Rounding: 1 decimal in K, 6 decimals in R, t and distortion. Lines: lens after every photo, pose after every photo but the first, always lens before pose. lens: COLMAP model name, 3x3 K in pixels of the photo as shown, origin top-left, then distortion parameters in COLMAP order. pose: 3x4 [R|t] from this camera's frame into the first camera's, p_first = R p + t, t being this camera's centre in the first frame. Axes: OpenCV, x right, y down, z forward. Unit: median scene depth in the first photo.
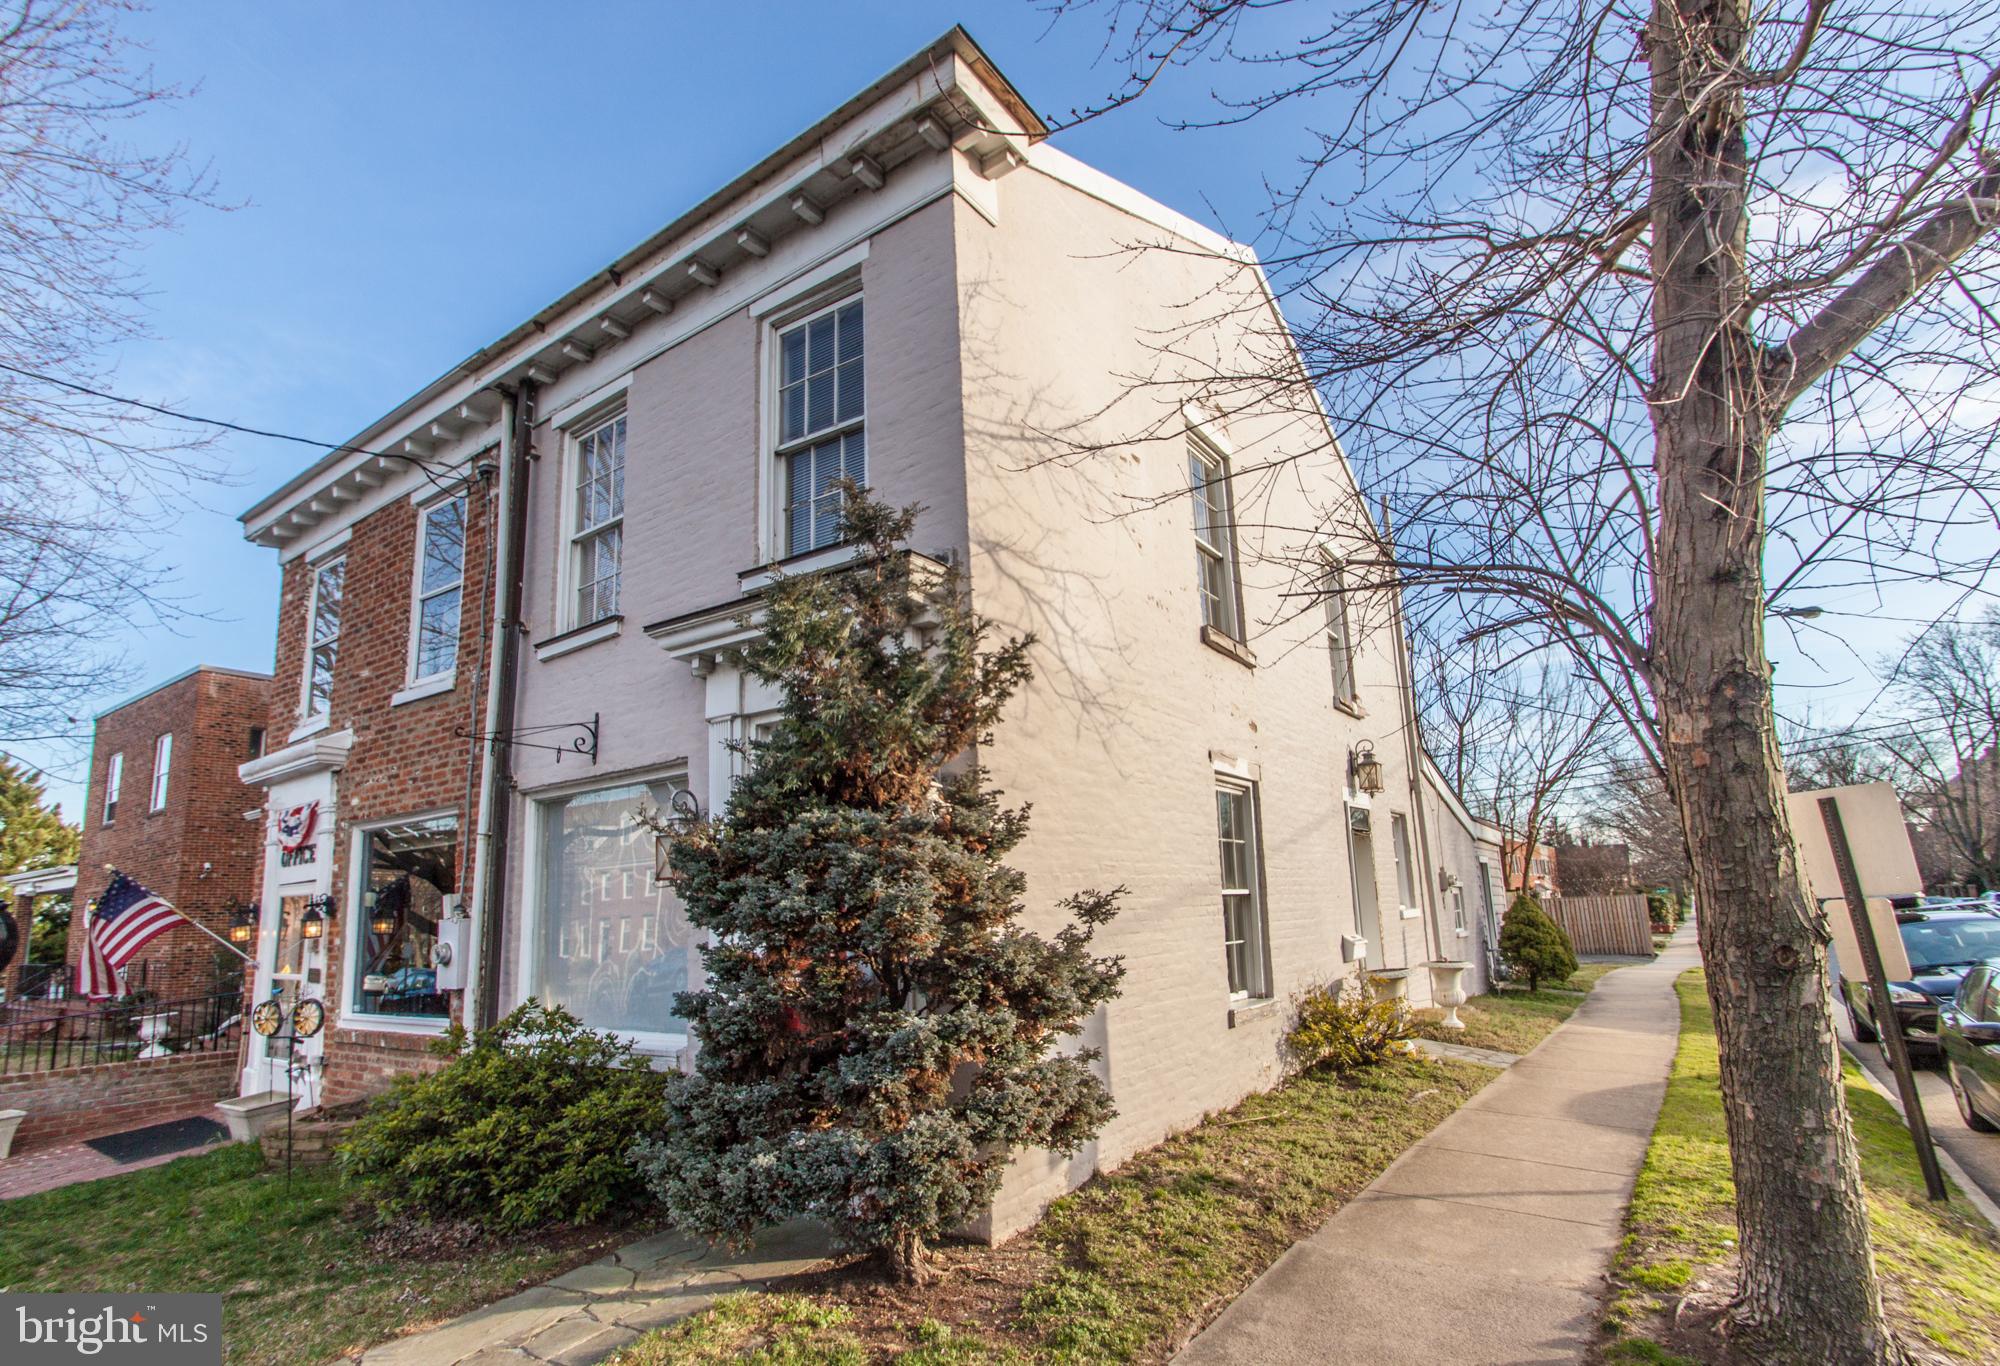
lens RADIAL K [[941.2, 0, 990.3], [0, 941.2, 746.4], [0, 0, 1]] dist [-0.001195, -0.001097]
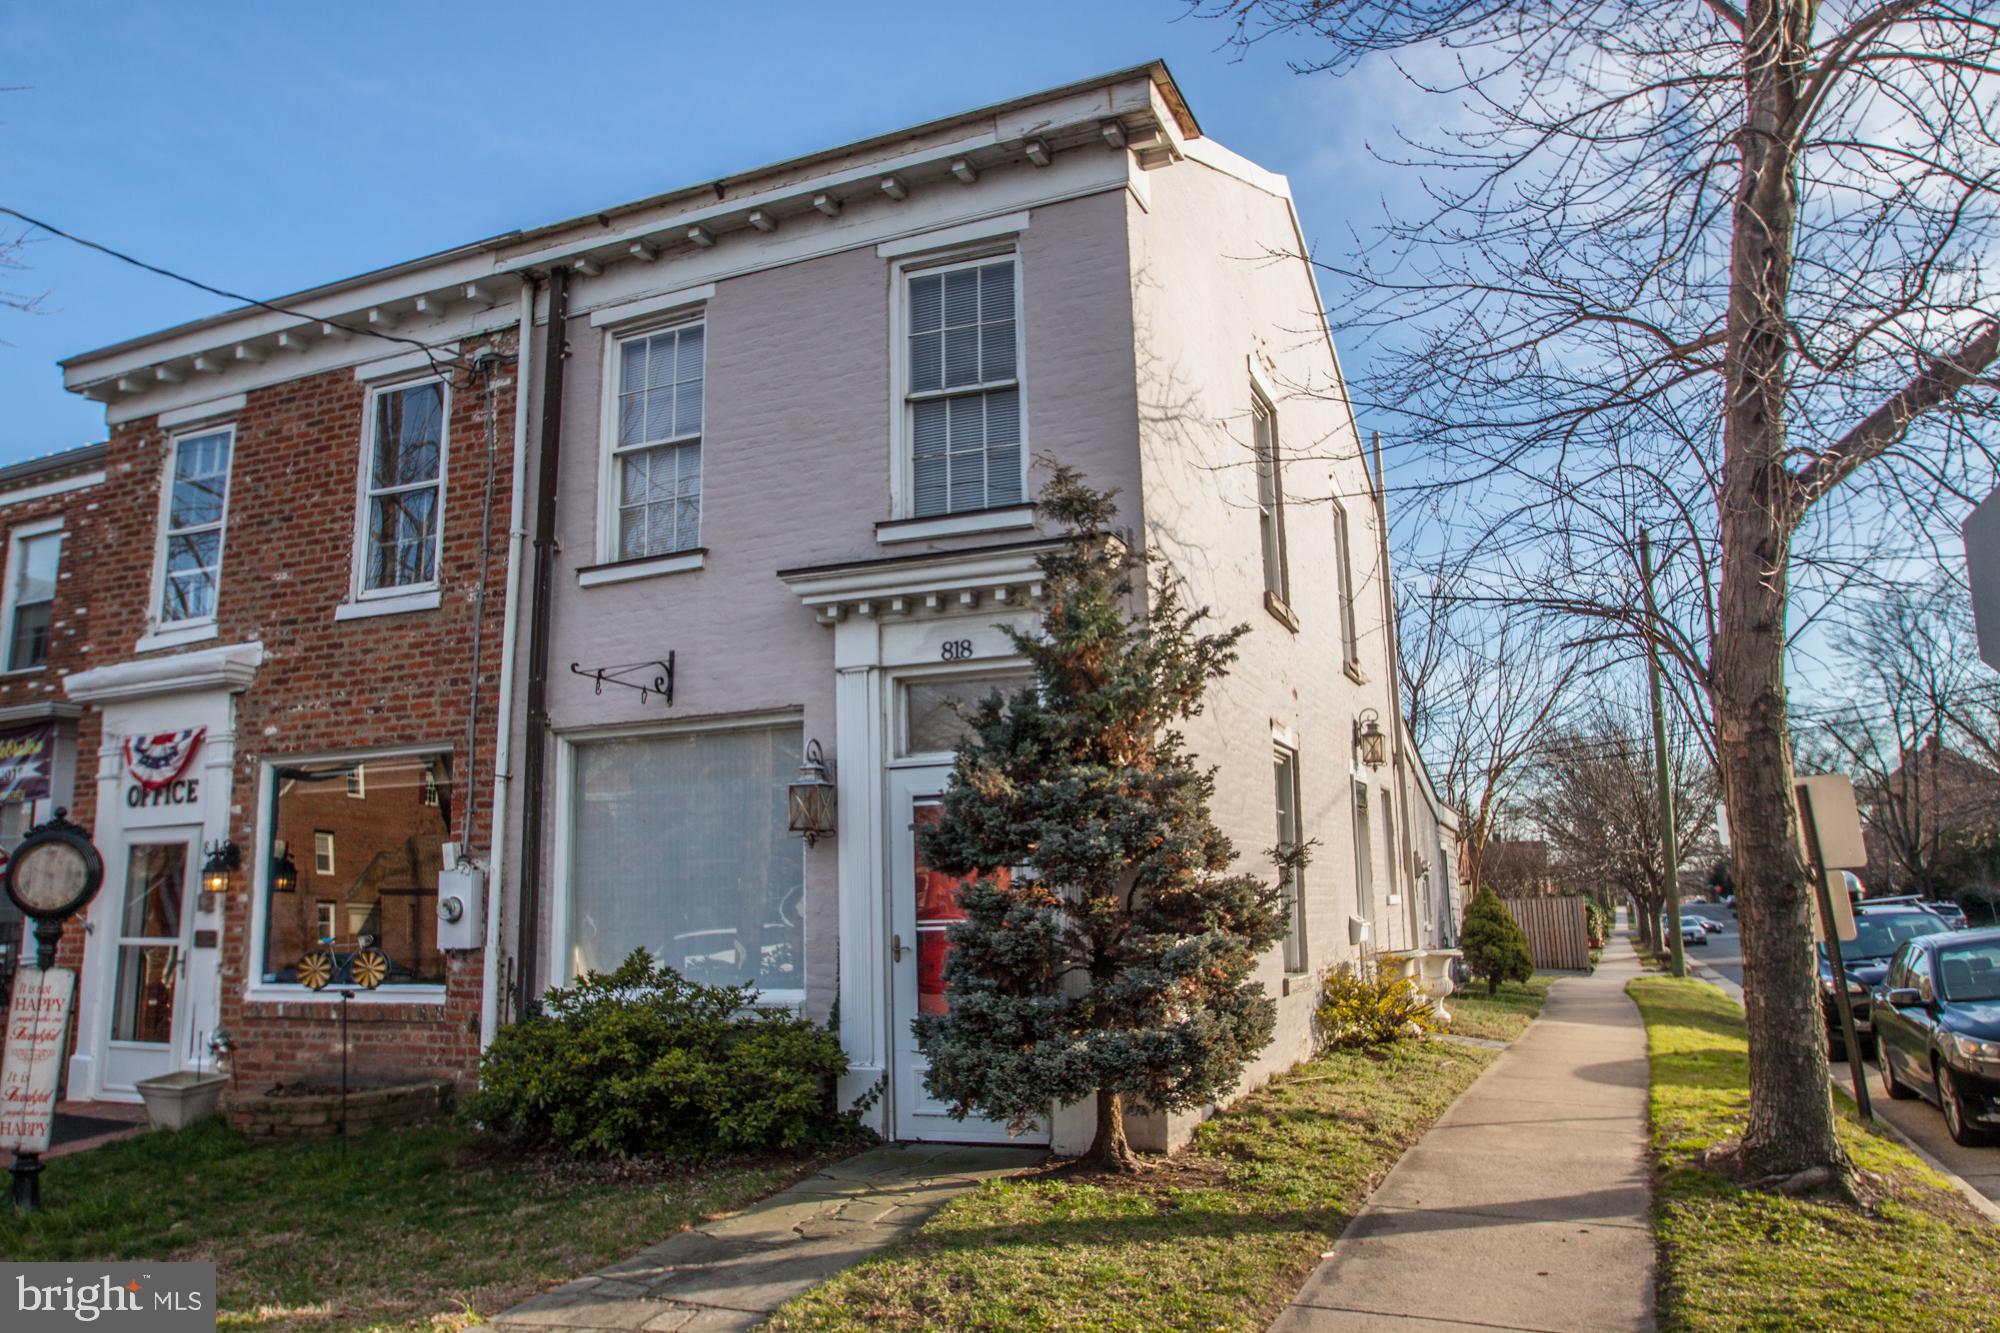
lens RADIAL K [[1330.1, 0, 1000.0], [0, 1330.1, 666.5], [0, 0, 1]] dist [-0.035292, 0.000624]
pose [[0.979450, 0.052166, 0.194825, -0.313514], [-0.049788, 0.998614, -0.017084, -0.011849], [-0.195447, 0.007033, 0.980689, -0.309088]]
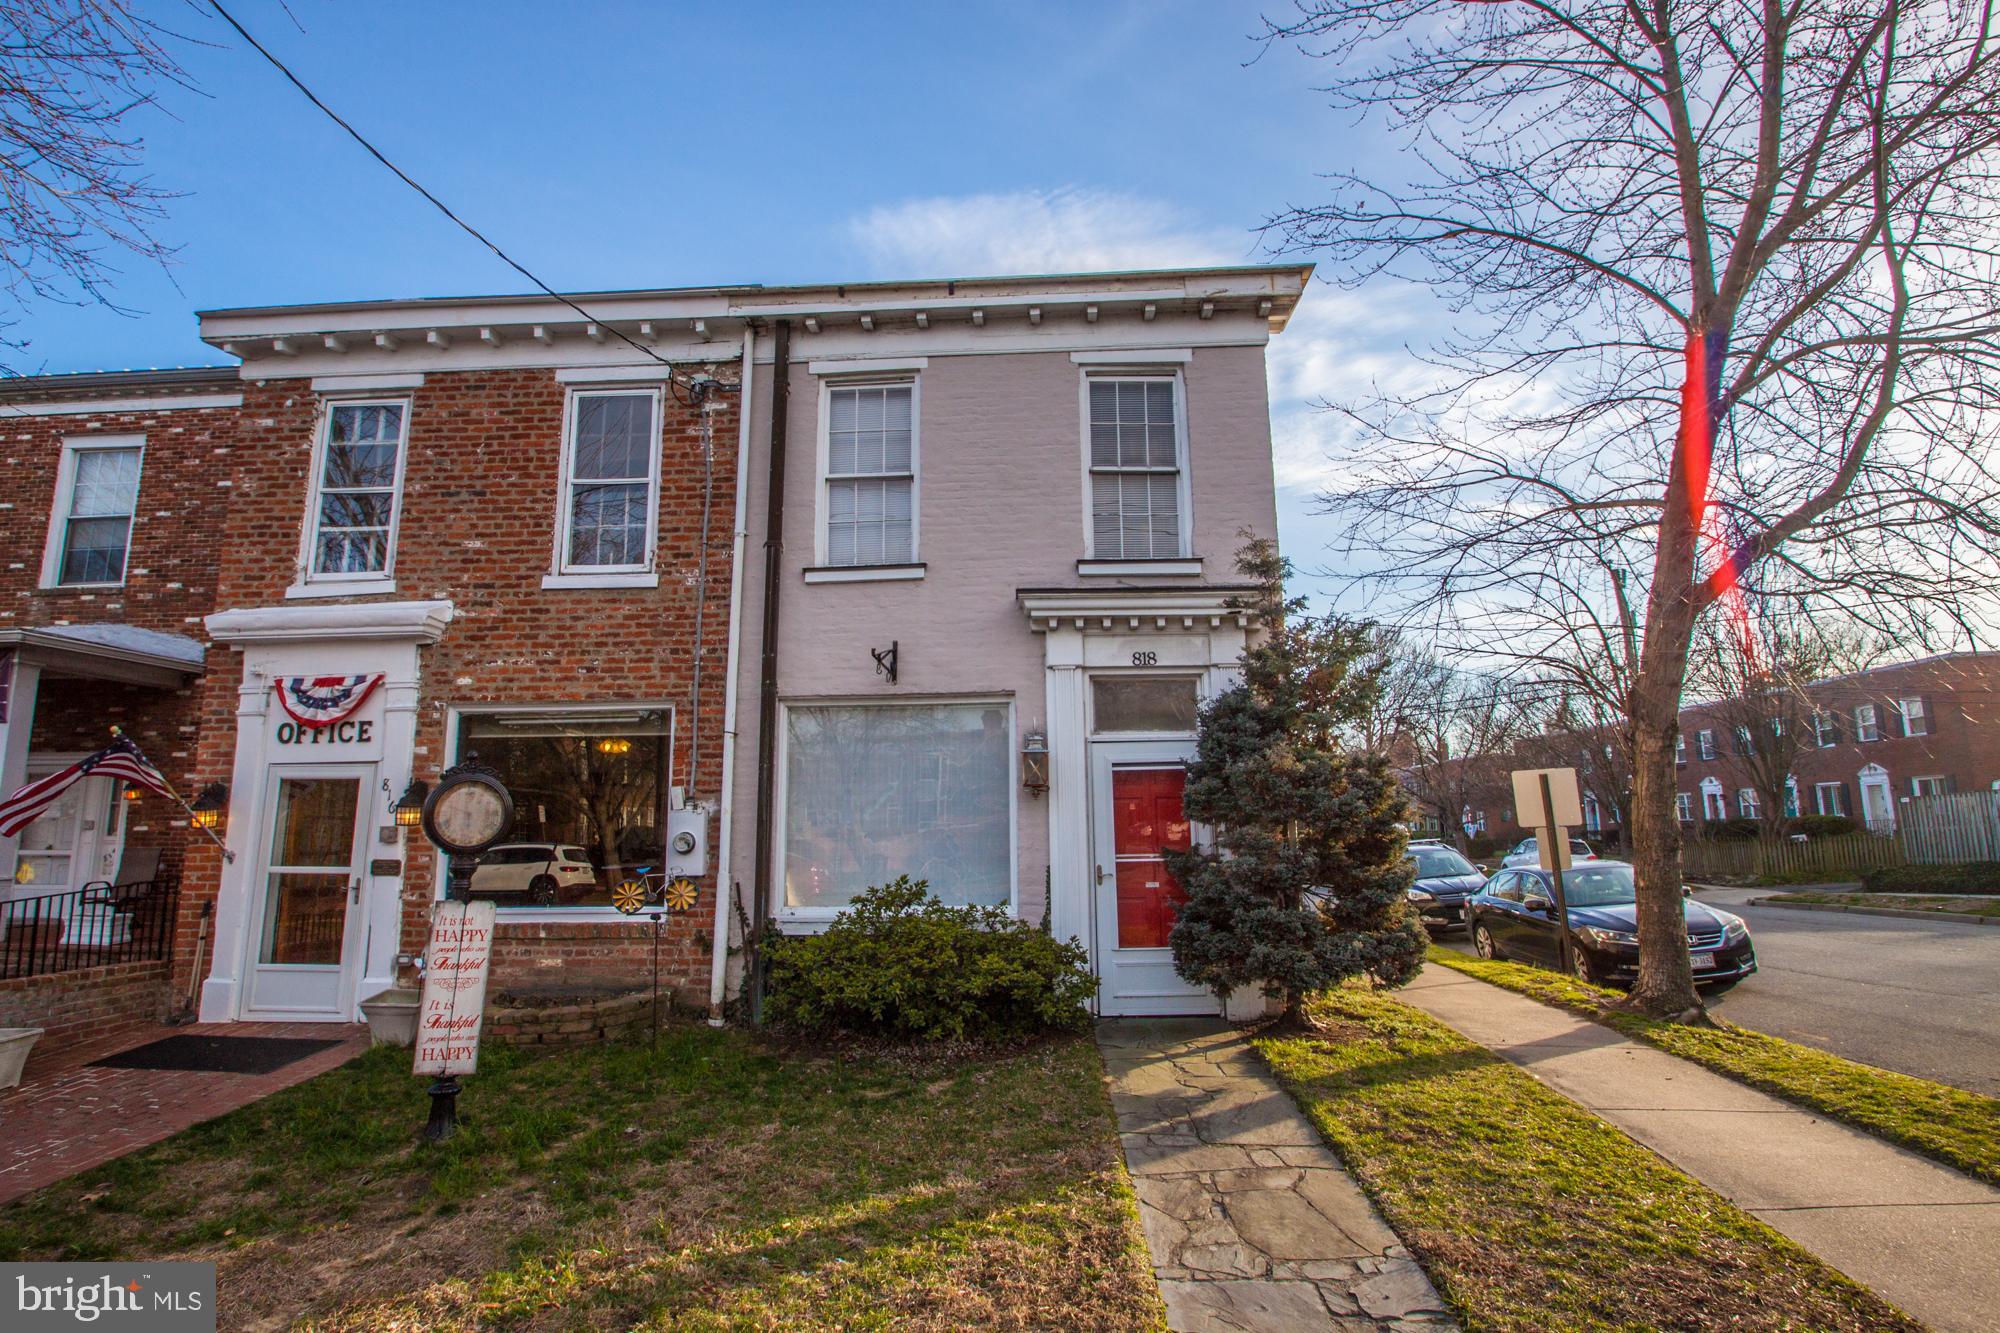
lens RADIAL K [[967.8, 0, 1000.0], [0, 967.8, 666.5], [0, 0, 1]] dist [-0.001987, -0.010074]
pose [[0.857796, 0.114837, 0.500998, -0.805735], [-0.110939, 0.993112, -0.037691, 0.024608], [-0.501875, -0.023249, 0.864627, -0.108654]]
